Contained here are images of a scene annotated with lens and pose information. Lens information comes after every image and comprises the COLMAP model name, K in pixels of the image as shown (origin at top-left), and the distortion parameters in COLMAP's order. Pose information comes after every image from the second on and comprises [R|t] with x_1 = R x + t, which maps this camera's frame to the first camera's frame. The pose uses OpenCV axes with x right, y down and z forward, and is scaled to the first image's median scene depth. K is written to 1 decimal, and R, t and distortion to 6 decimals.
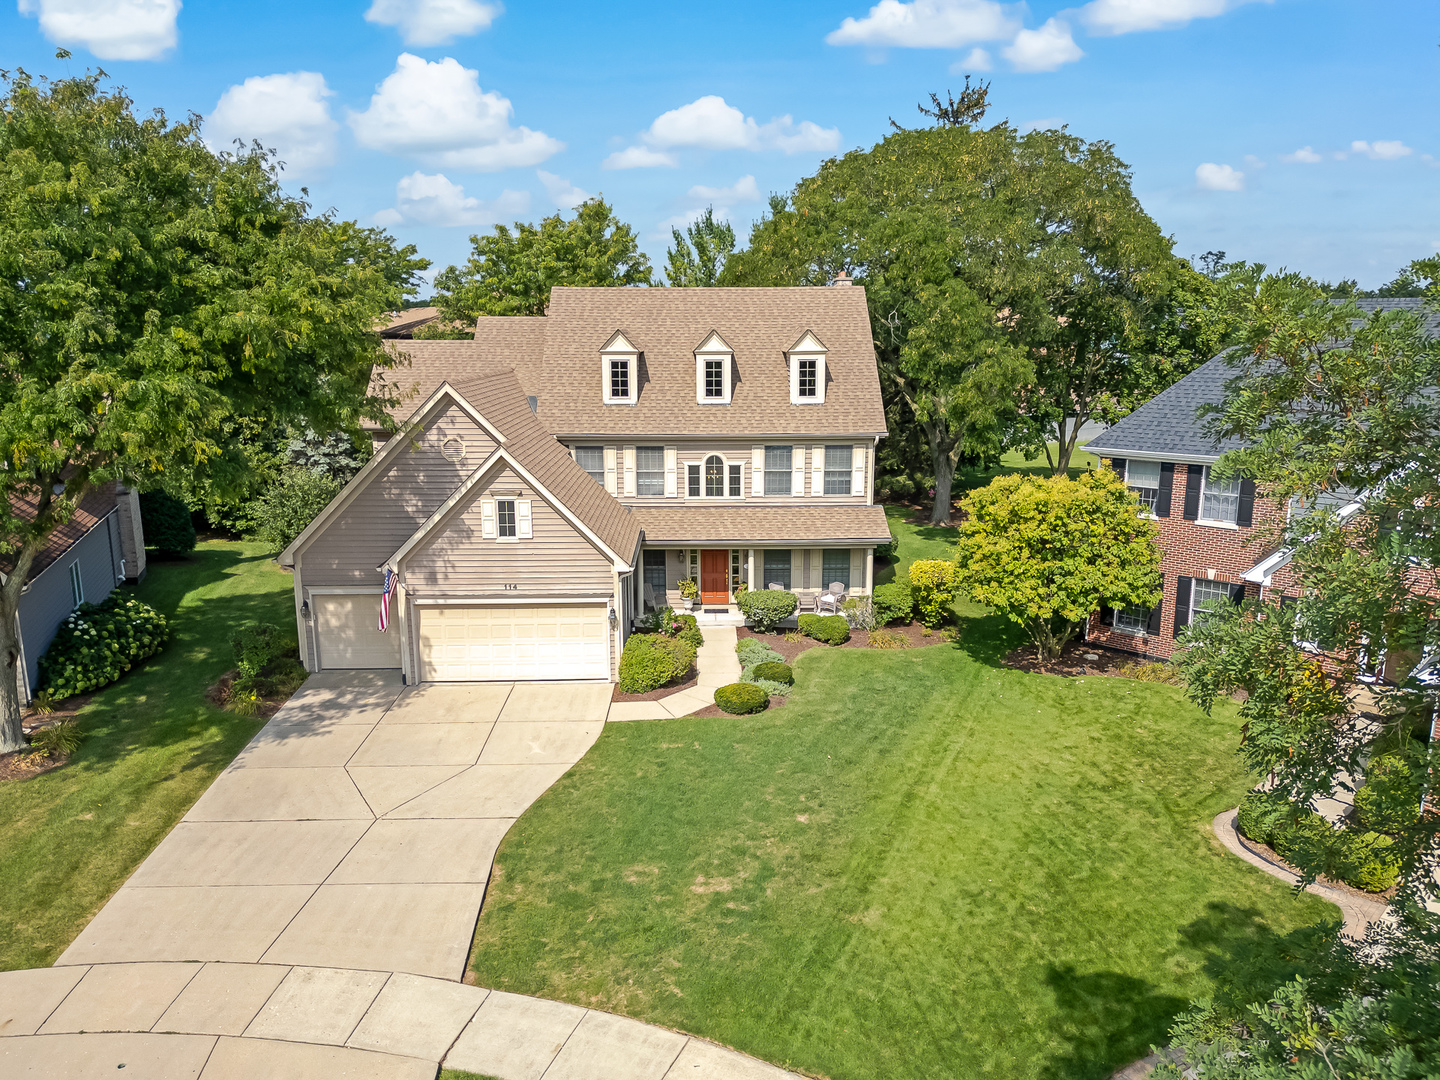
lens RADIAL K [[1041.0, 0, 699.1], [0, 1041.0, 539.6], [0, 0, 1]] dist [0.050288, -0.052630]
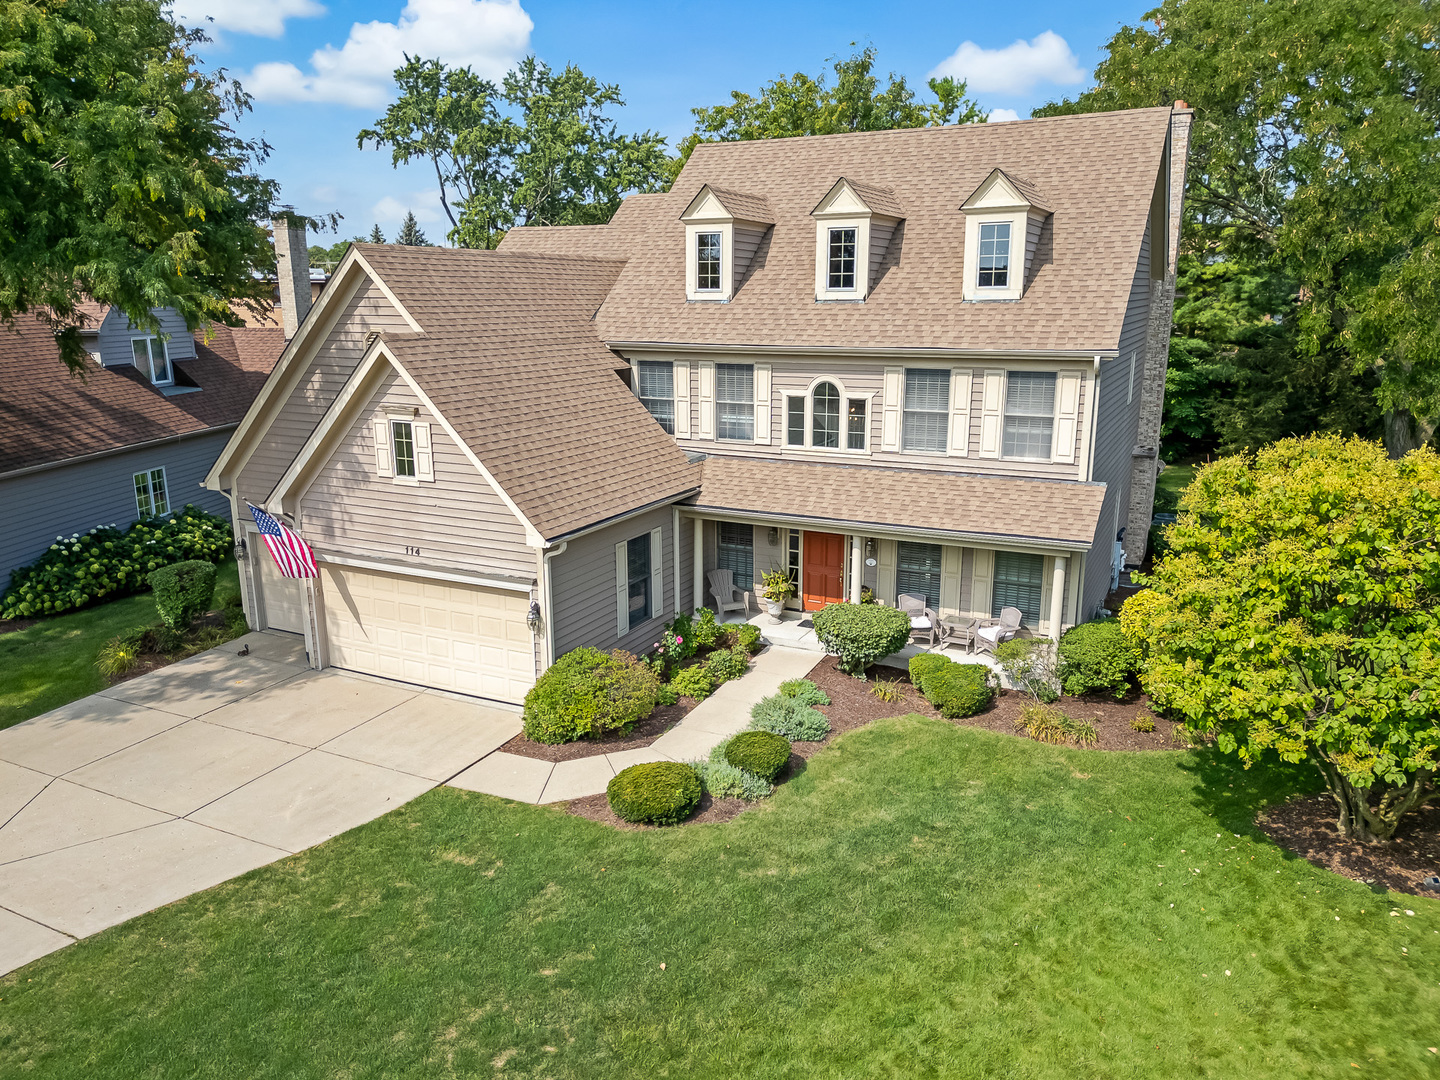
lens RADIAL K [[1041.0, 0, 699.1], [0, 1041.0, 539.6], [0, 0, 1]] dist [0.050288, -0.052630]
pose [[0.885718, 0.108266, -0.451422, 0.244848], [-0.091365, 0.994059, 0.059145, -0.016291], [0.455144, -0.011142, 0.890348, 0.407792]]
